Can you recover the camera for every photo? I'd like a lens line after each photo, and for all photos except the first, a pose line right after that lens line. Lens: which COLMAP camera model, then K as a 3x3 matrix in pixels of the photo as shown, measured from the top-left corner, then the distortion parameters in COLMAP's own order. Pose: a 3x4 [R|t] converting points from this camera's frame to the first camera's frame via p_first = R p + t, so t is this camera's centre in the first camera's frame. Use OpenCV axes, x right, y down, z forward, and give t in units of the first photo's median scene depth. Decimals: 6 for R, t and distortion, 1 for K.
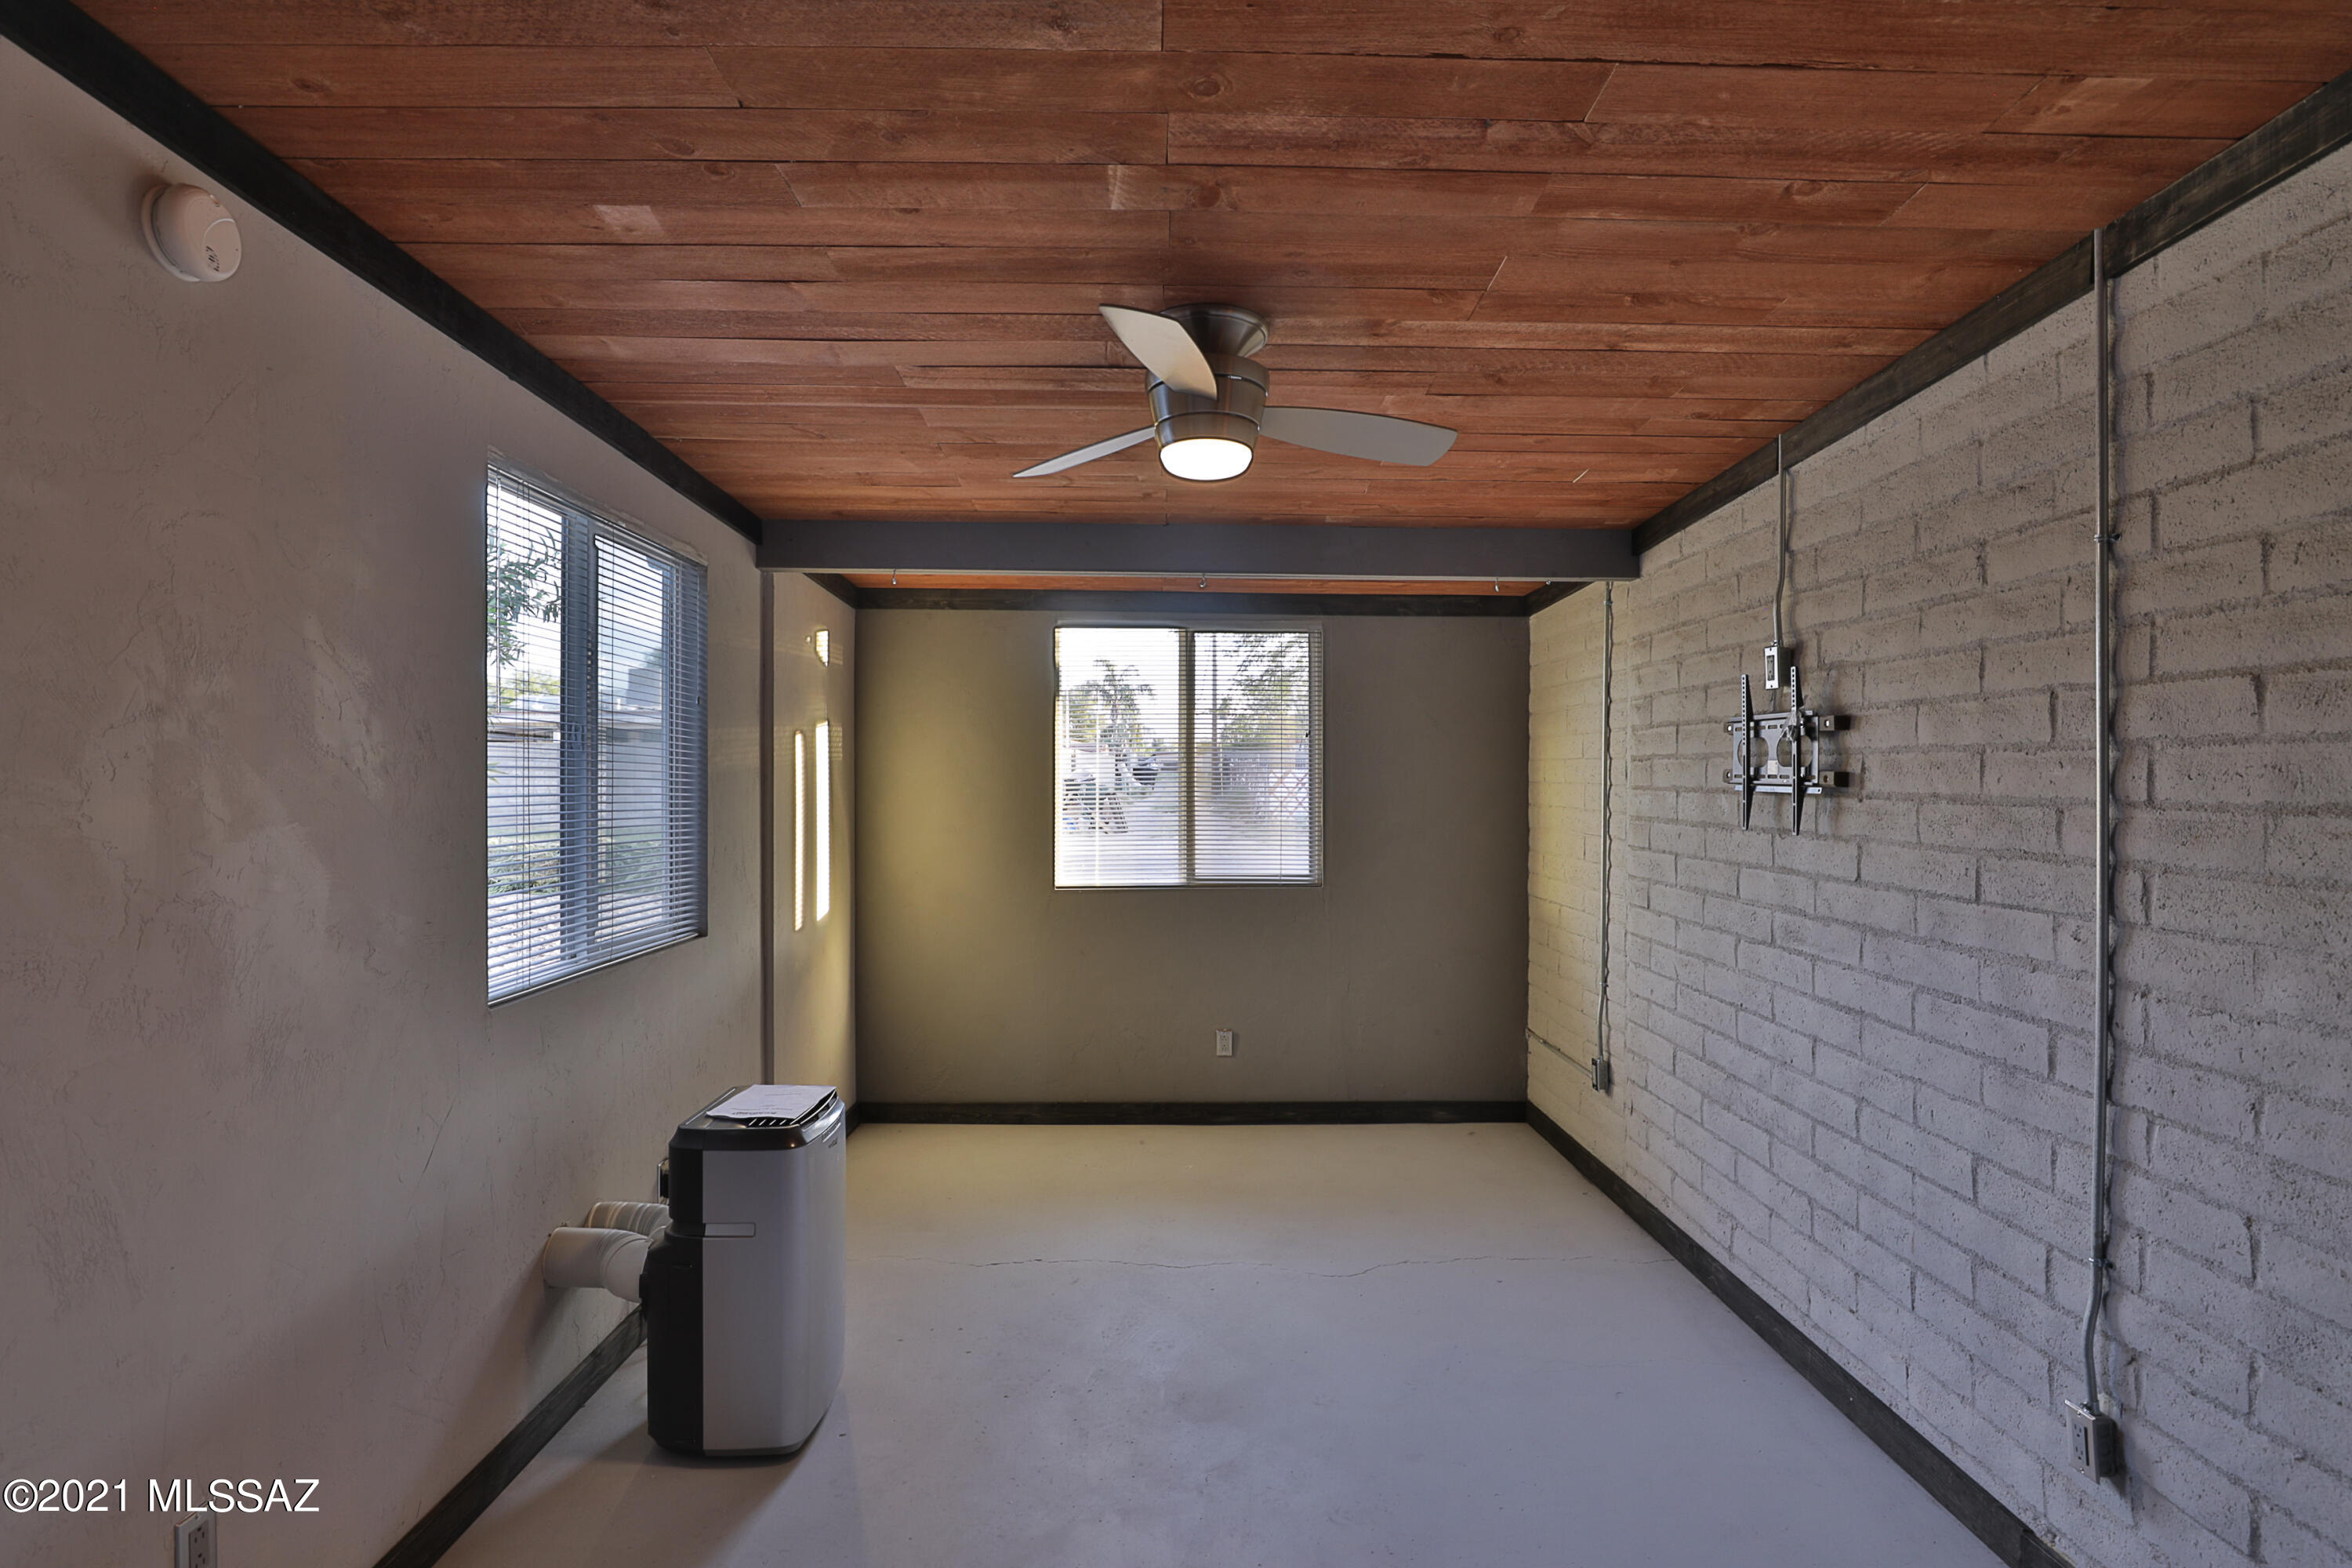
lens RADIAL K [[1056.0, 0, 1176.0], [0, 1056.0, 784.0], [0, 0, 1]] dist [-0.000081, -0.000017]
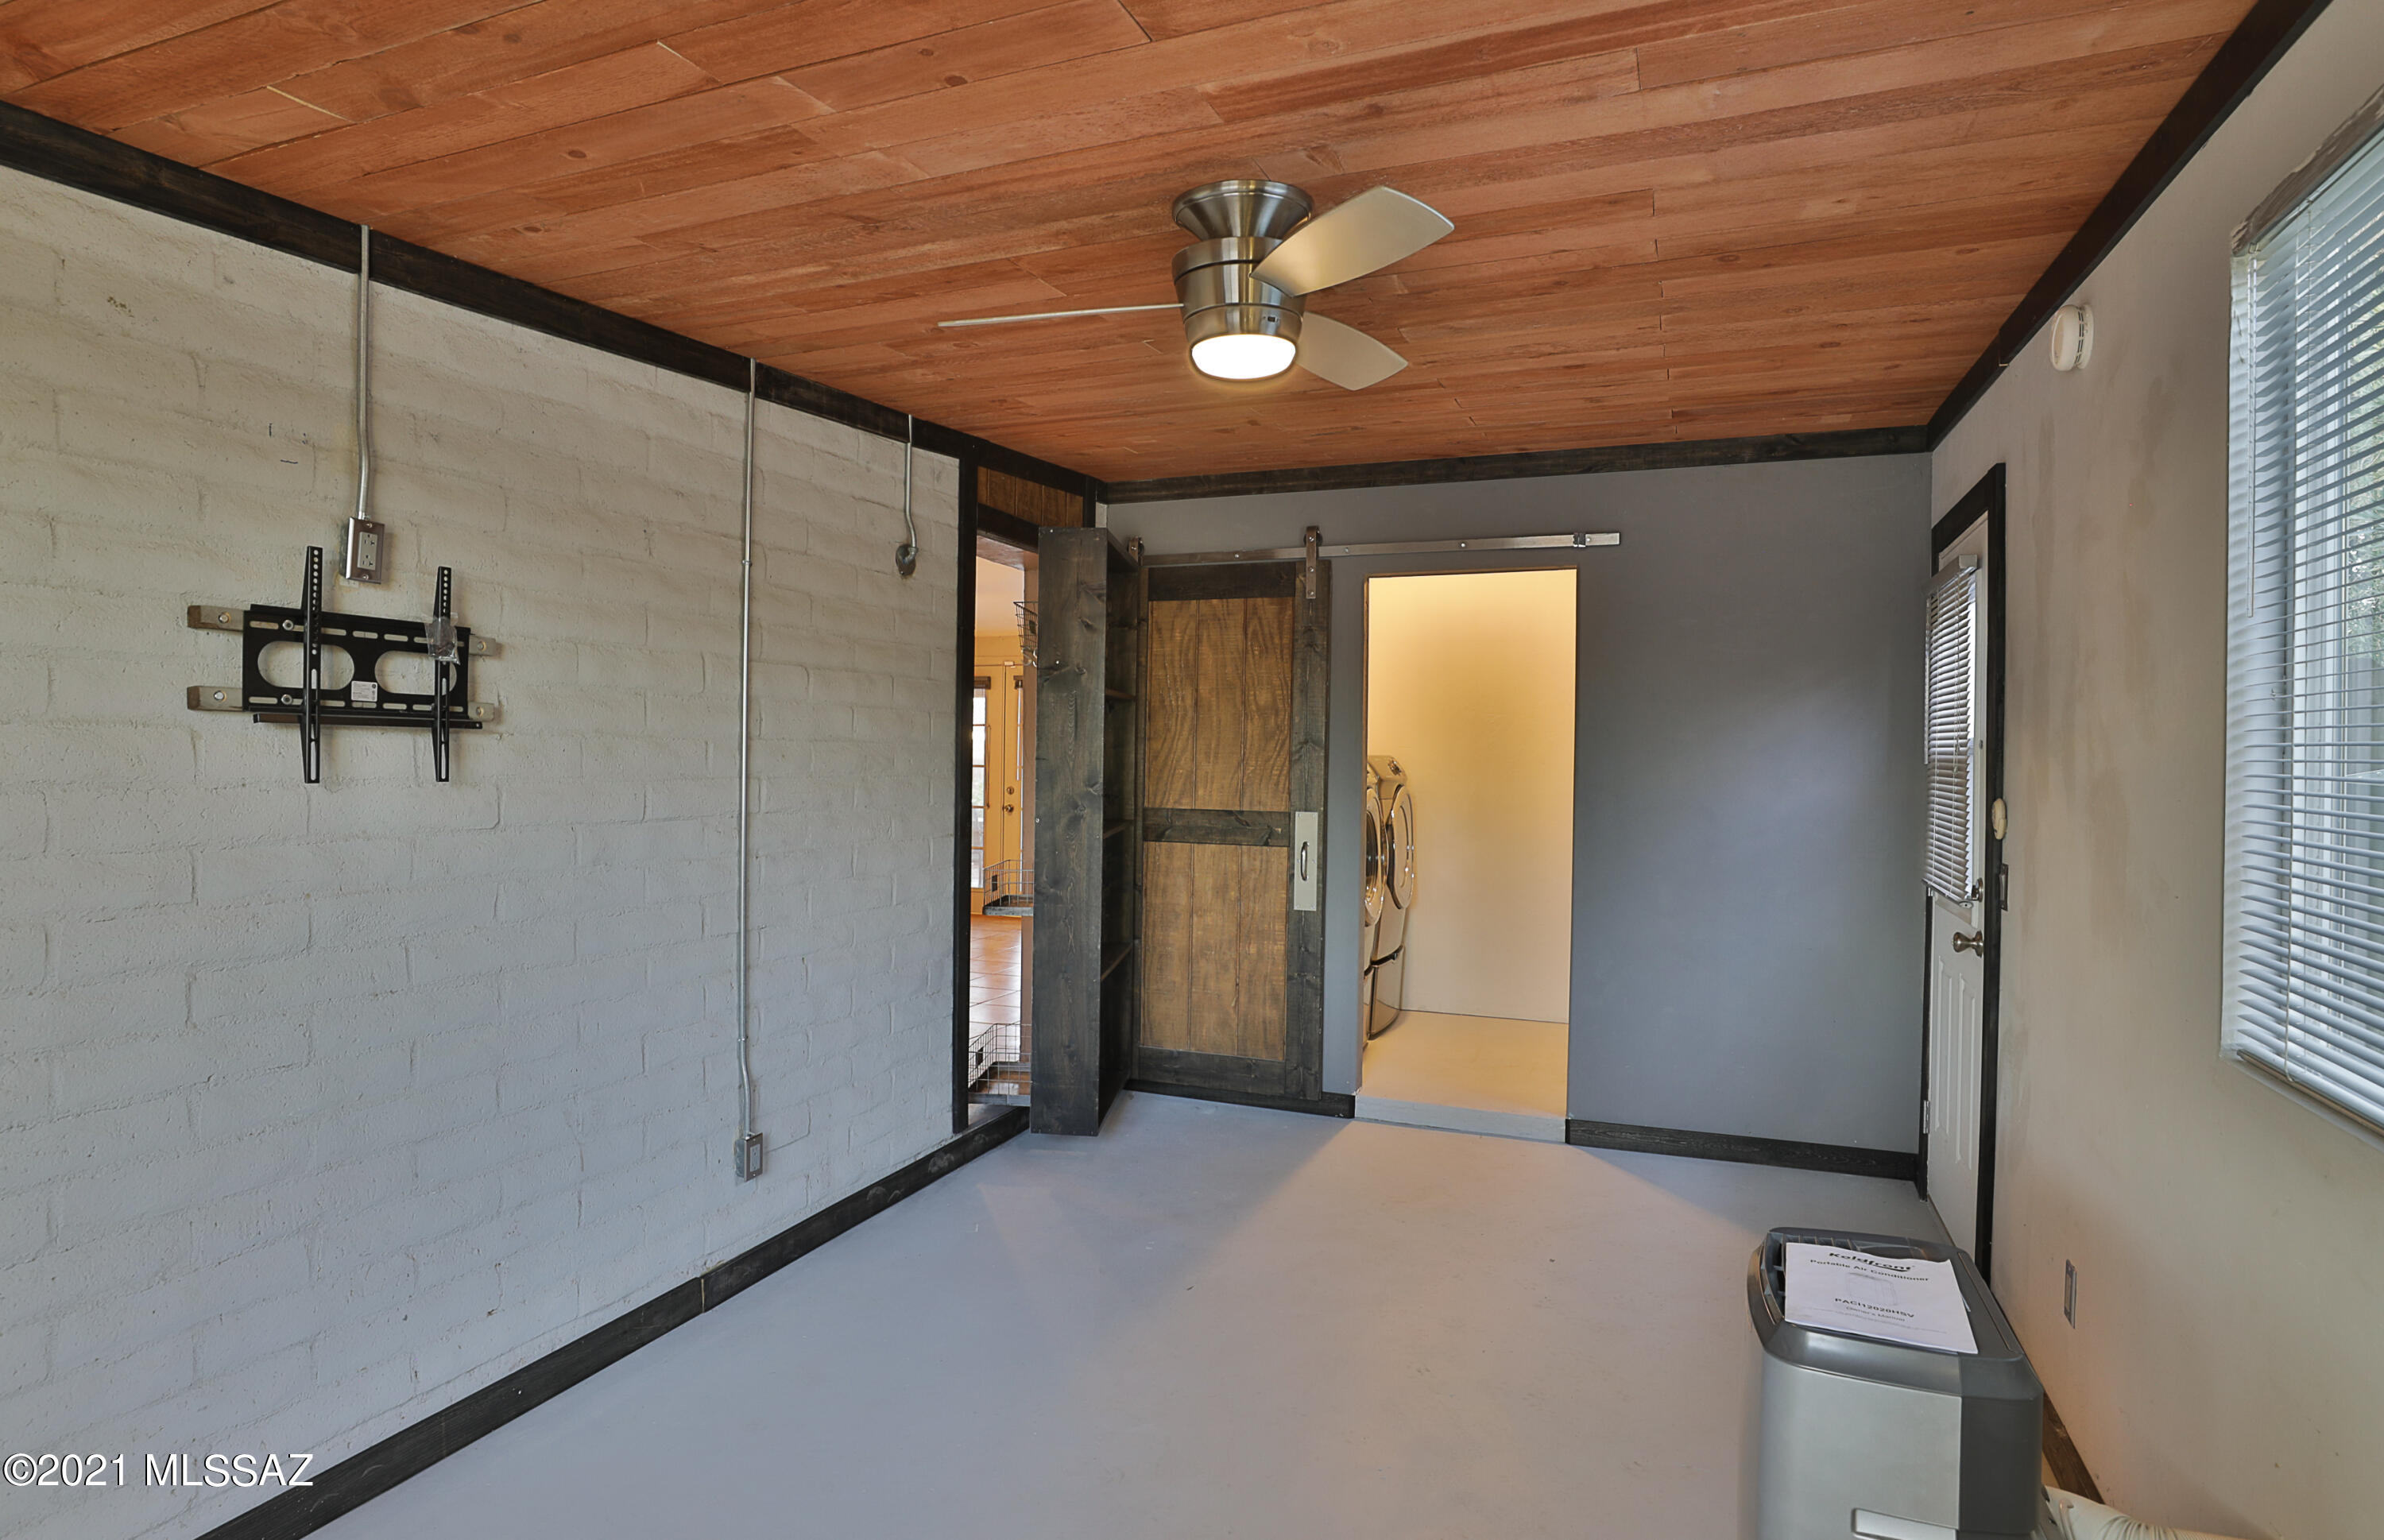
lens RADIAL K [[1272.8, 0, 1192.0], [0, 1272.8, 770.0], [0, 0, 1]] dist [0.000050, 0.000002]
pose [[-0.920701, -0.021622, 0.389669, -0.349976], [-0.013202, 0.999618, 0.024275, 0.010356], [-0.390045, 0.017205, -0.920635, 1.959150]]
